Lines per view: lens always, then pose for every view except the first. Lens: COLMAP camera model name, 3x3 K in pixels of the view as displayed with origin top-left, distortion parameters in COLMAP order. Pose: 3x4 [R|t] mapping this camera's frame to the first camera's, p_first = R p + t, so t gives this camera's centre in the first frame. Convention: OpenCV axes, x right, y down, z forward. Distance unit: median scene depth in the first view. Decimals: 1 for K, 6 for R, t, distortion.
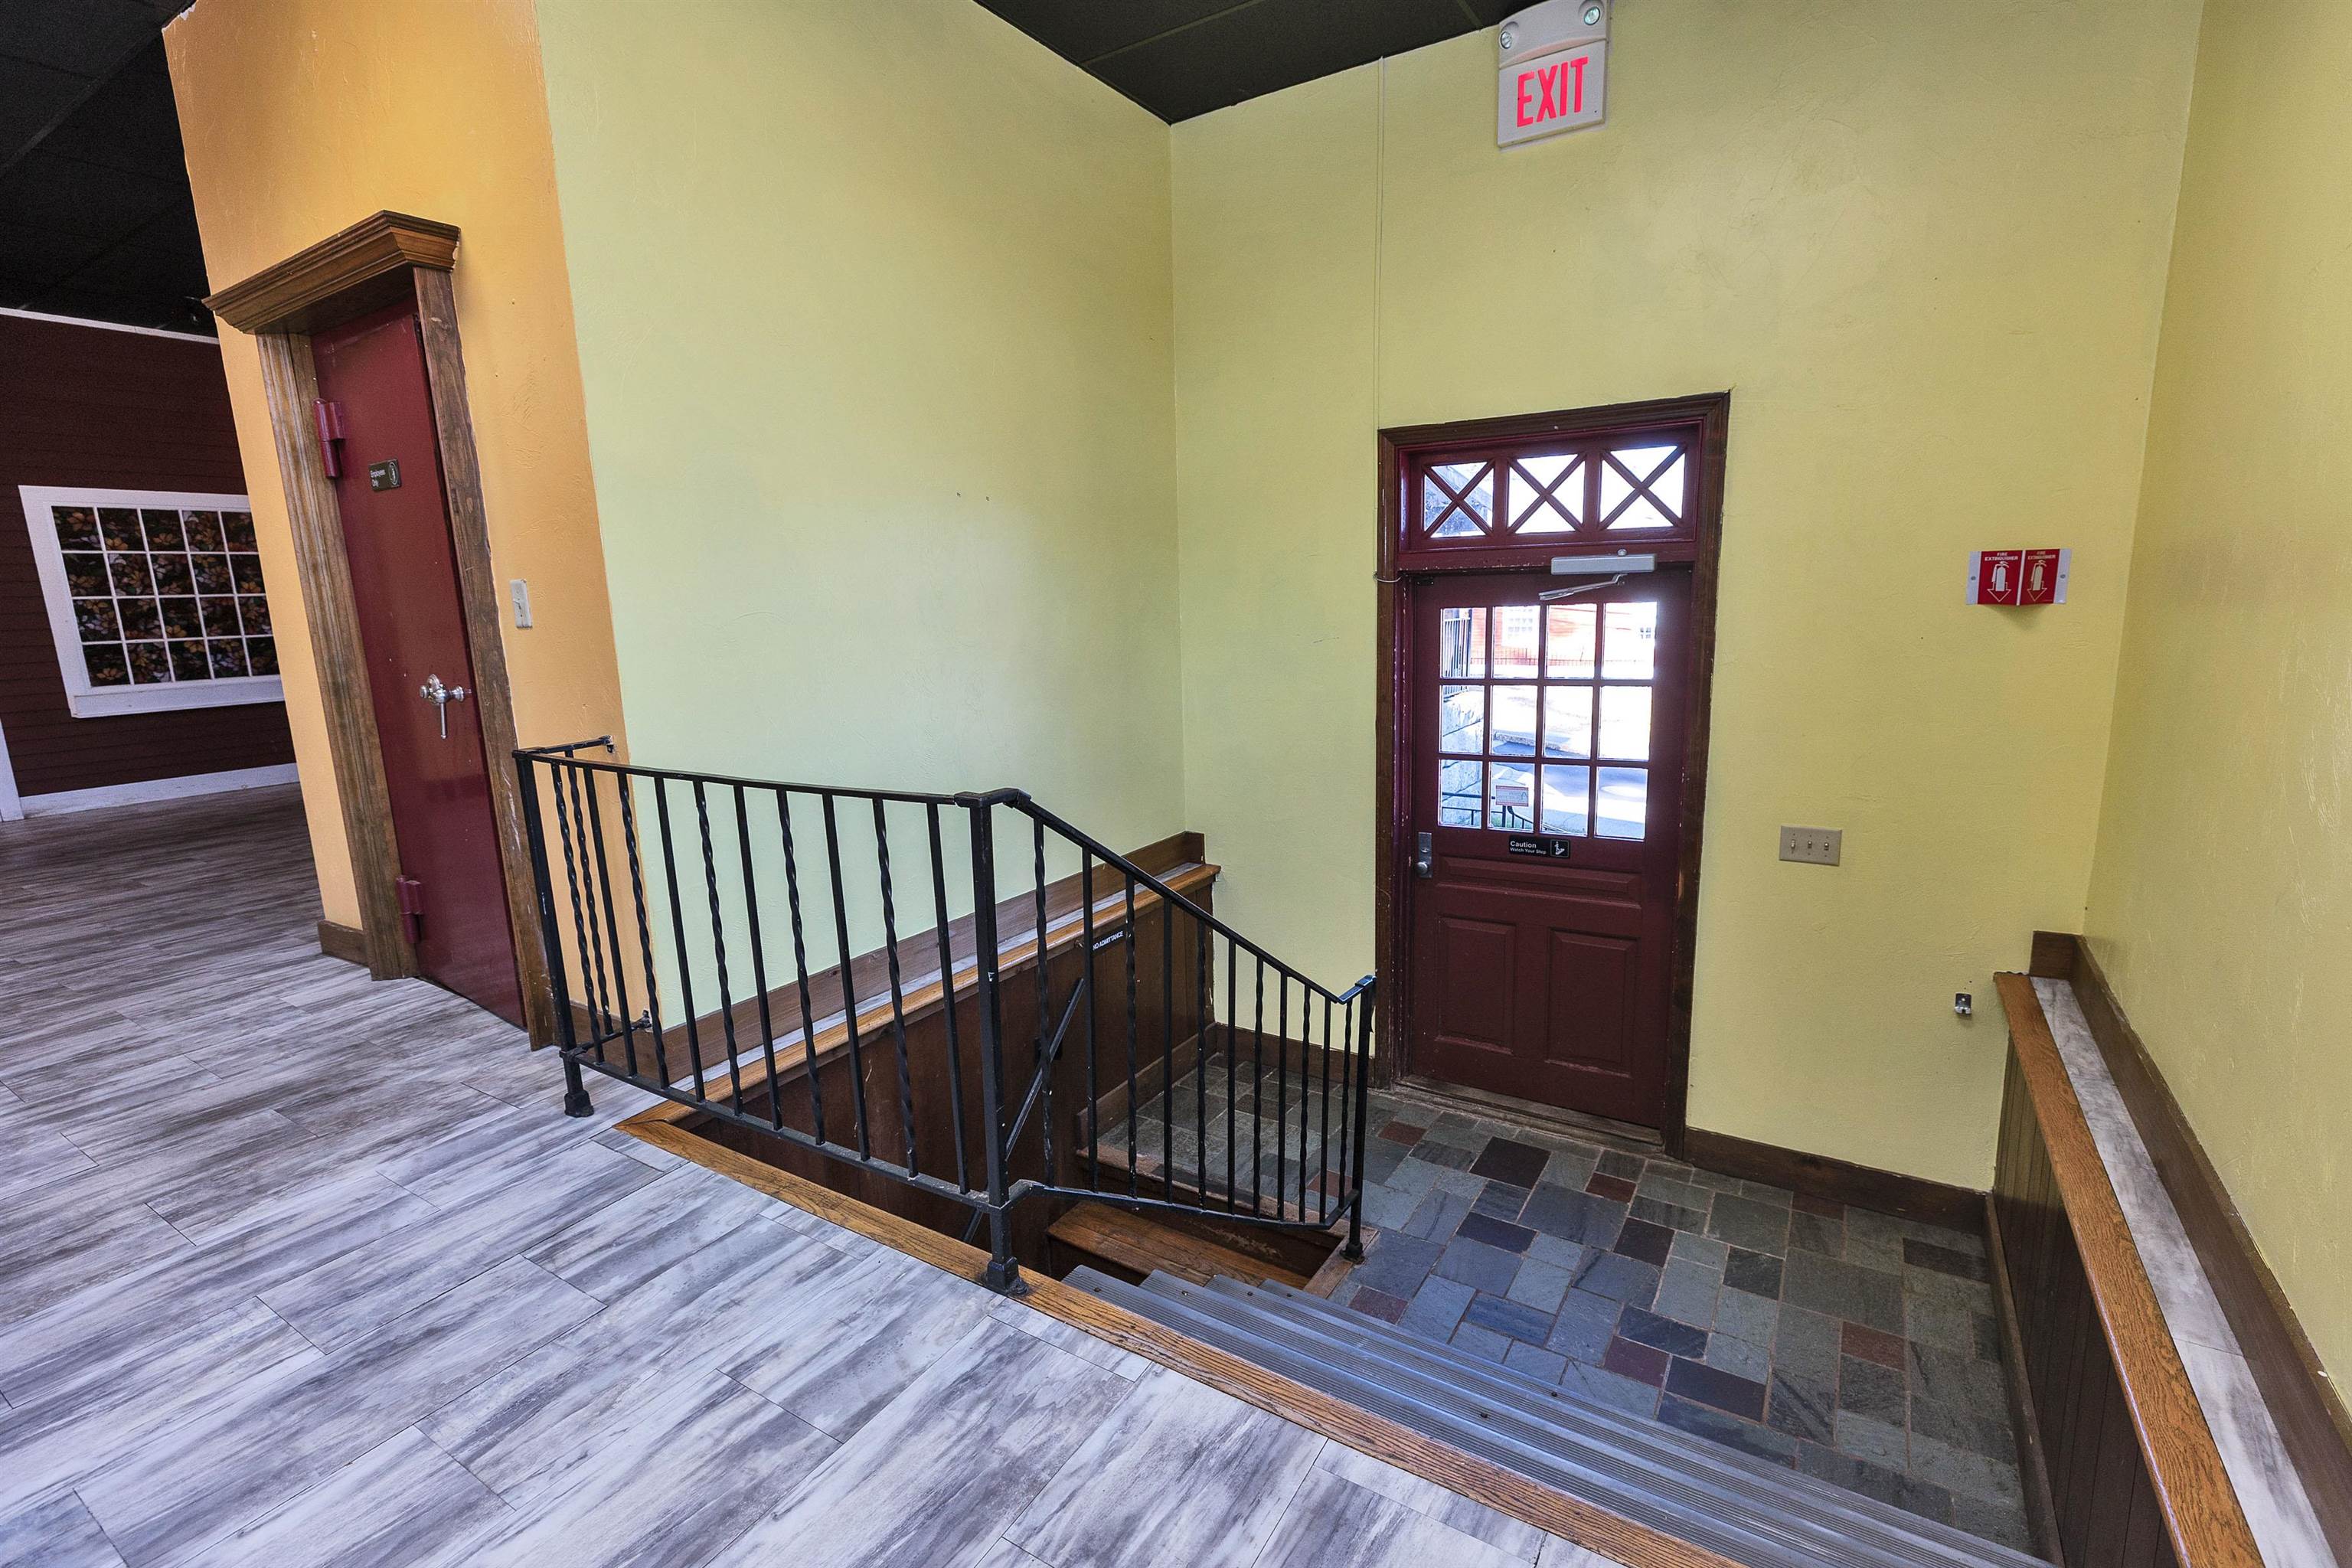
lens RADIAL K [[1077.7, 0, 1176.0], [0, 1077.7, 784.0], [0, 0, 1]] dist [0.000473, -0.000005]
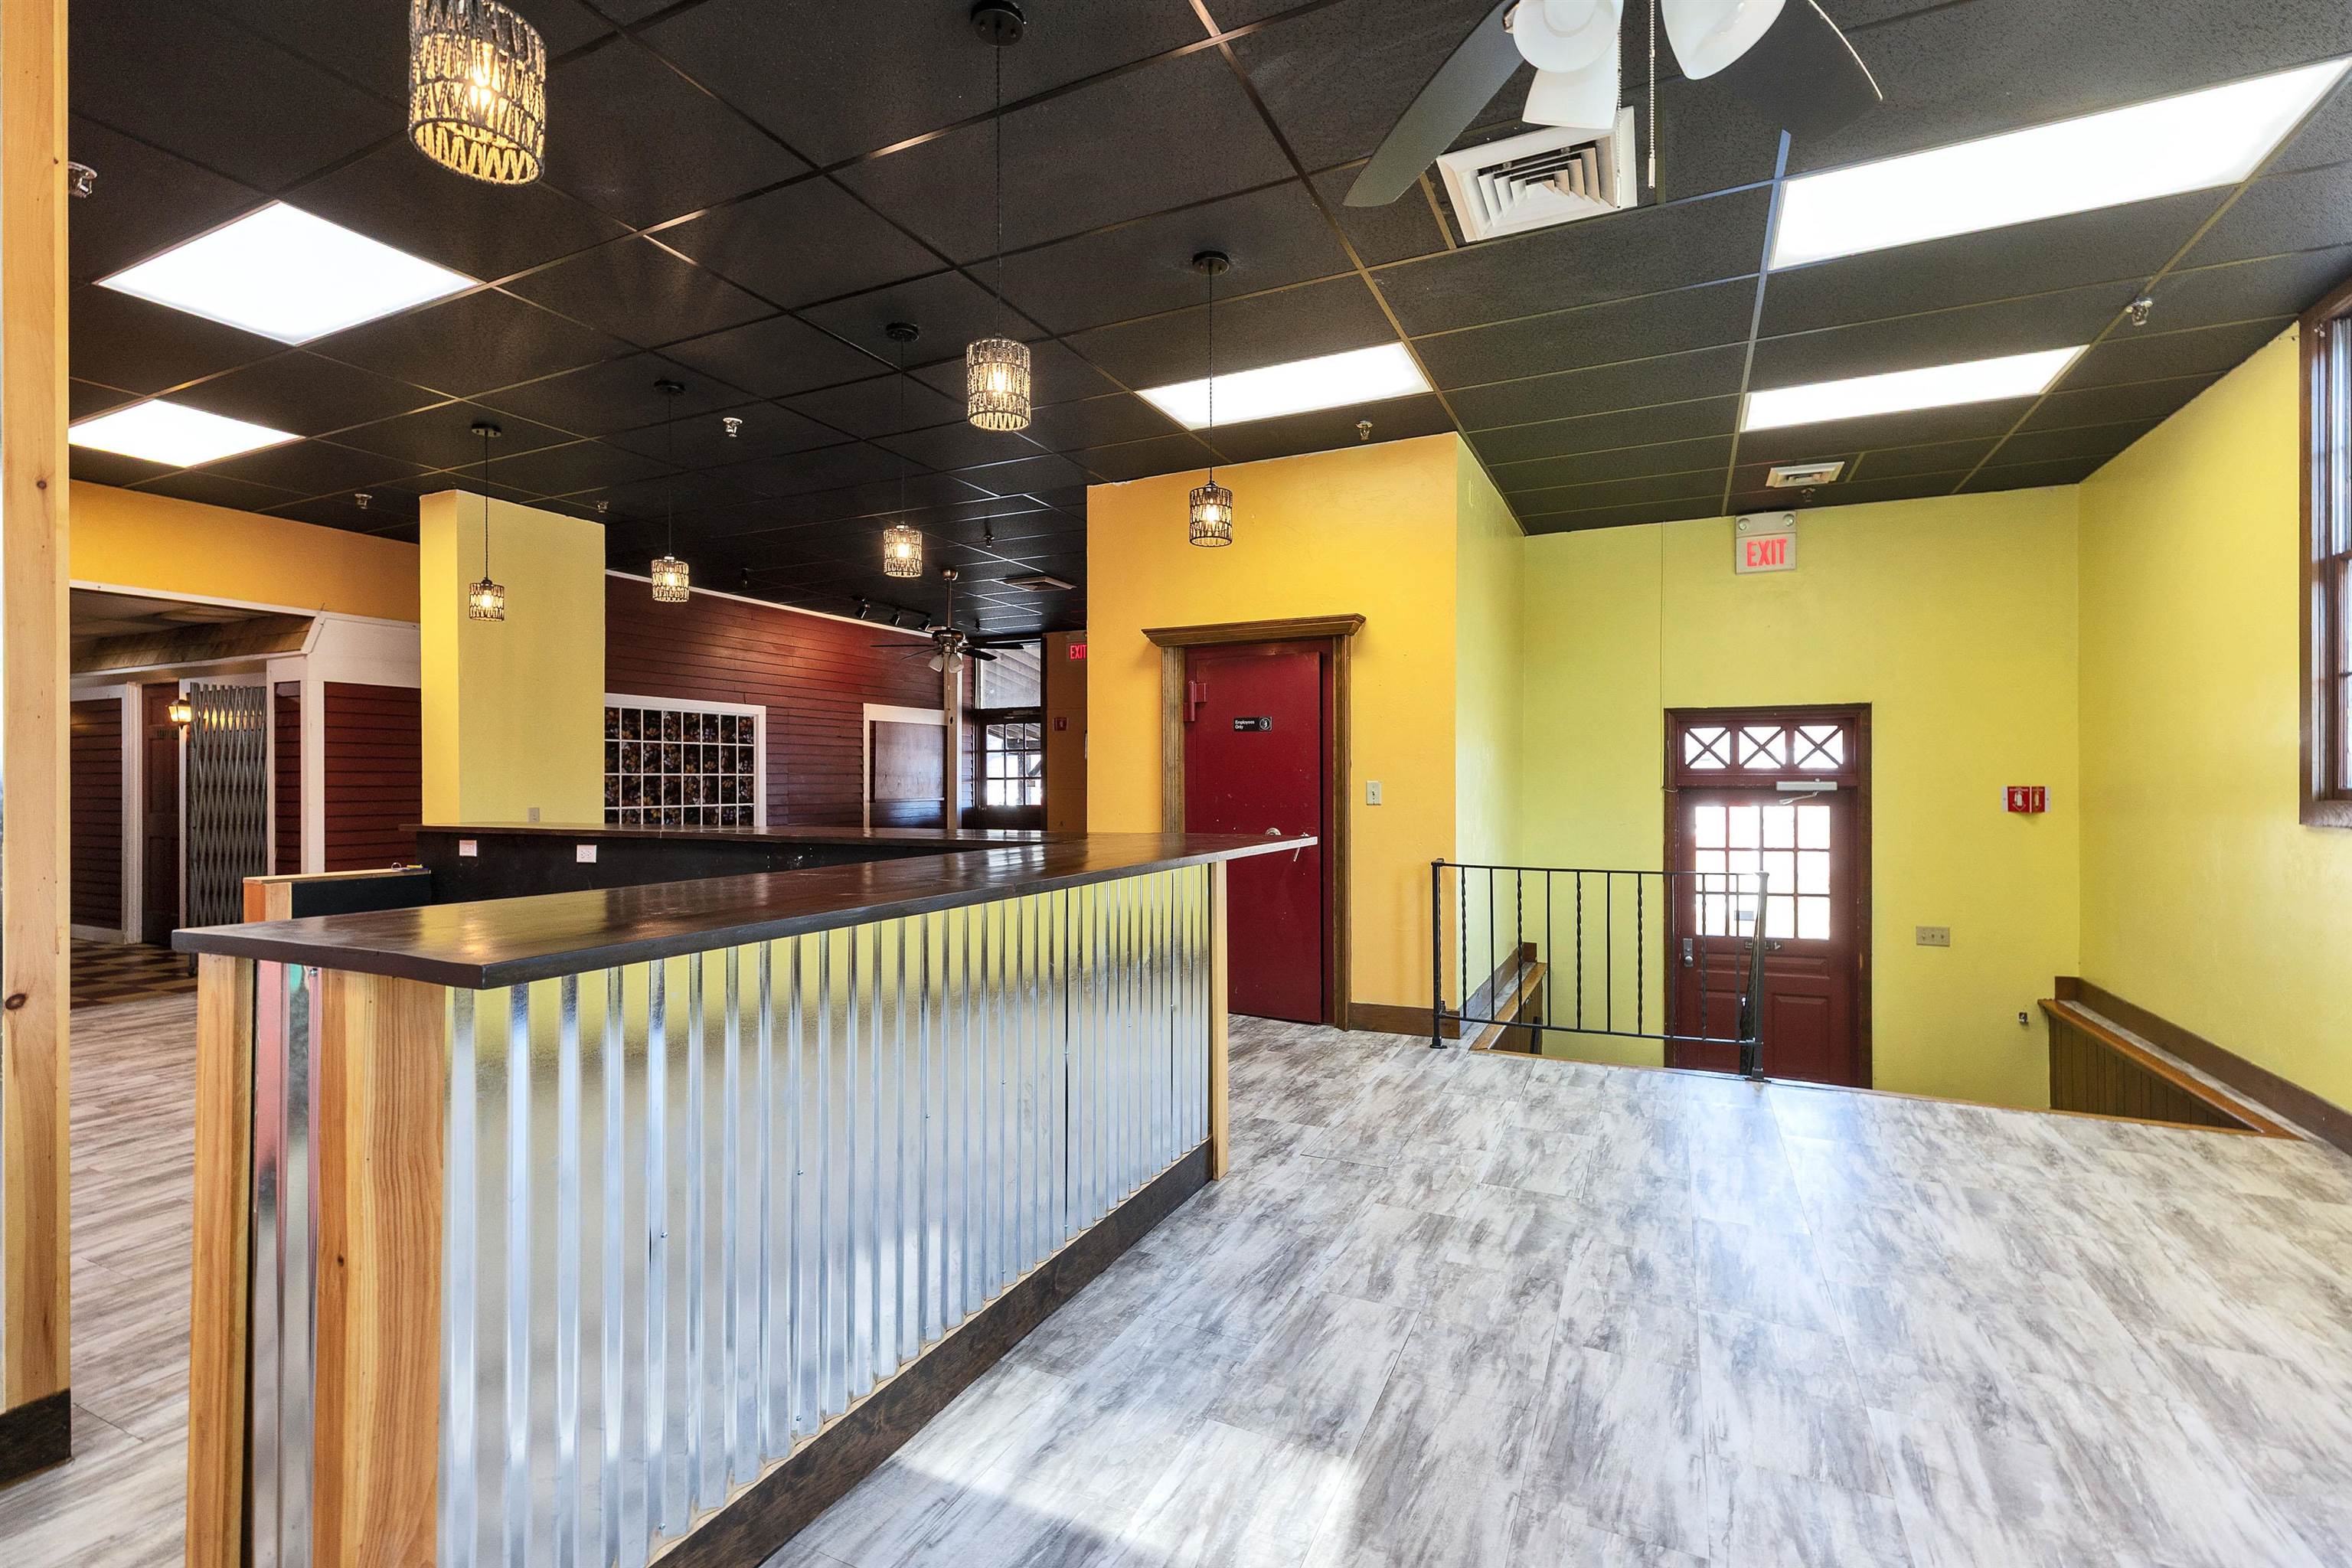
lens RADIAL K [[1061.8, 0, 1174.5], [0, 1061.8, 778.5], [0, 0, 1]] dist [0.005484, 0.000076]
pose [[0.991402, 0.029408, 0.127501, -0.958230], [-0.005089, 0.982345, -0.187012, 0.138896], [-0.130750, 0.184755, 0.974048, -0.682743]]
